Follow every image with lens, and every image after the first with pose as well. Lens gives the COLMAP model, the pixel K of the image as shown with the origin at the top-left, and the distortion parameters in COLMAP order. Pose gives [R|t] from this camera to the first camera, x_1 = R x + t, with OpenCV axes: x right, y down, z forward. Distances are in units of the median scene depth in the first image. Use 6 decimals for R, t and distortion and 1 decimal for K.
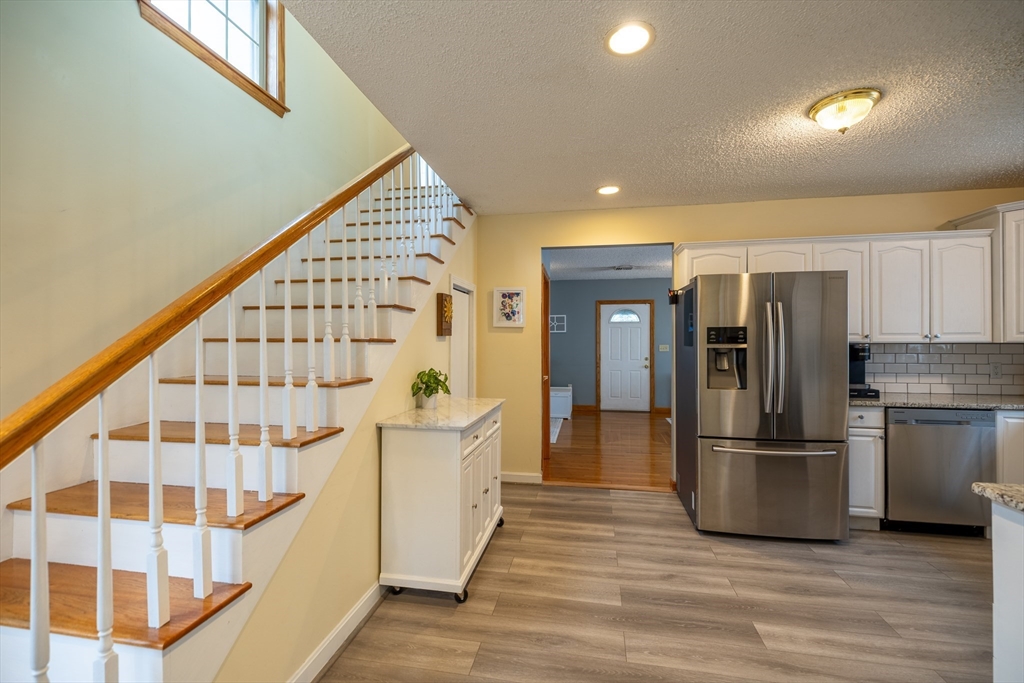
lens RADIAL K [[443.2, 0, 517.7], [0, 443.2, 341.4], [0, 0, 1]] dist [0.001700, -0.000155]
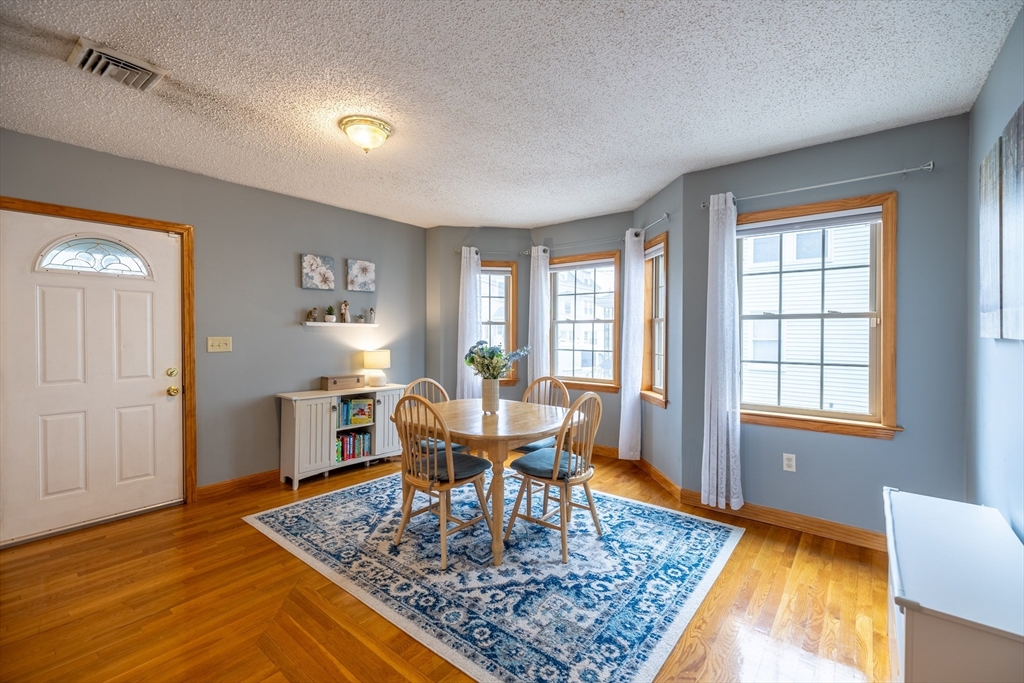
lens RADIAL K [[443.2, 0, 510.8], [0, 443.2, 339.4], [0, 0, 1]] dist [0.001700, -0.000155]
pose [[0.500150, -0.013651, 0.865831, 0.099179], [-0.005301, 0.999809, 0.018825, 0.000862], [-0.865923, -0.014005, 0.499982, 0.536223]]
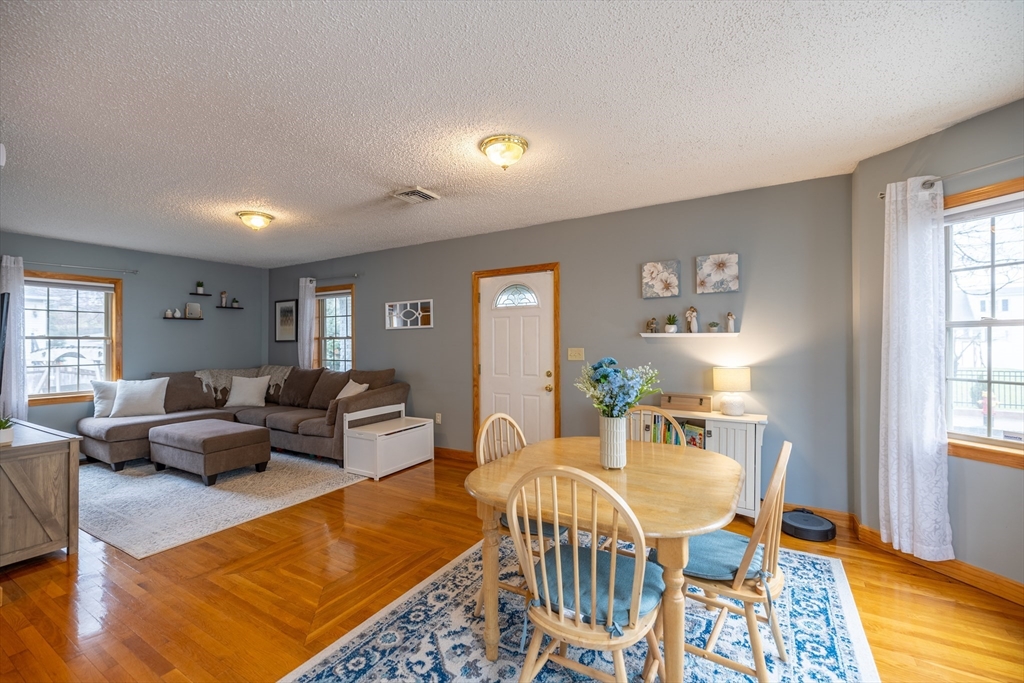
lens RADIAL K [[443.2, 0, 514.3], [0, 443.2, 338.9], [0, 0, 1]] dist [0.001700, -0.000155]
pose [[0.920624, -0.008151, -0.390365, 0.456117], [0.006577, 0.999964, -0.005367, -0.000341], [0.390394, 0.002373, 0.920645, 0.489946]]
